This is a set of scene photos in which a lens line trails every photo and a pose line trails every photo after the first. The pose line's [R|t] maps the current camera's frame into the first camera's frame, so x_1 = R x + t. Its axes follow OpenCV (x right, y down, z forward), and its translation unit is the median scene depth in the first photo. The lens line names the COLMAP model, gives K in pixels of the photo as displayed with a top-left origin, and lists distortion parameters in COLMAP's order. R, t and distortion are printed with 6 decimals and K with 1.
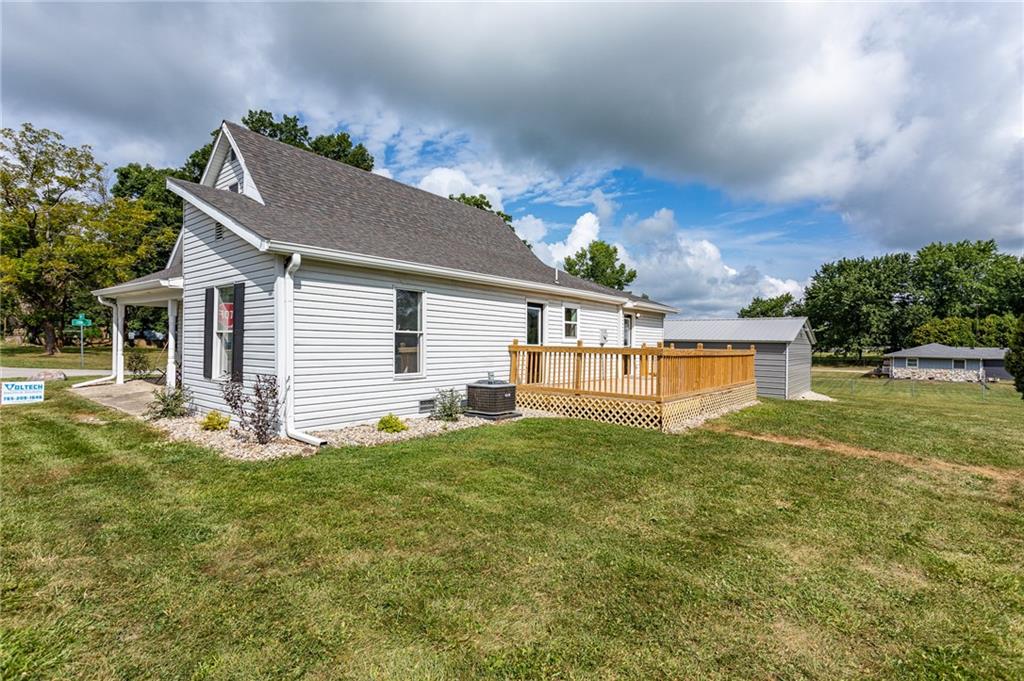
lens RADIAL K [[484.8, 0, 516.1], [0, 484.8, 342.8], [0, 0, 1]] dist [-0.001893, 0.003964]
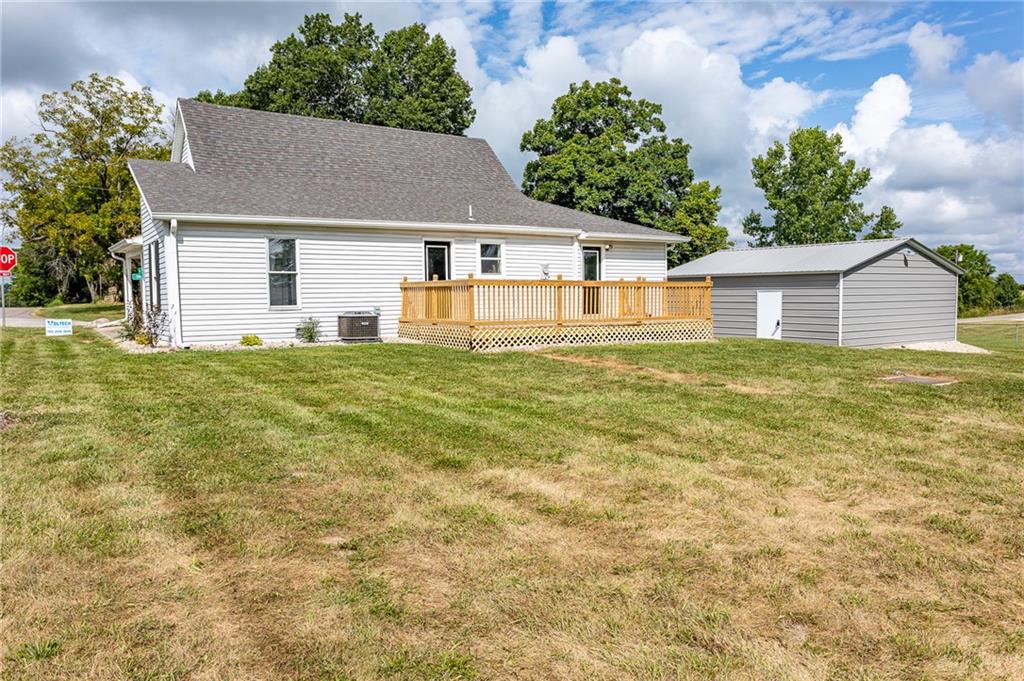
lens RADIAL K [[723.7, 0, 512.1], [0, 723.7, 347.1], [0, 0, 1]] dist [0.001080, -0.002906]
pose [[0.950897, -0.001879, -0.309502, 0.494184], [0.024618, 0.997272, 0.069582, 0.029507], [0.308527, -0.073784, 0.948350, -0.320707]]
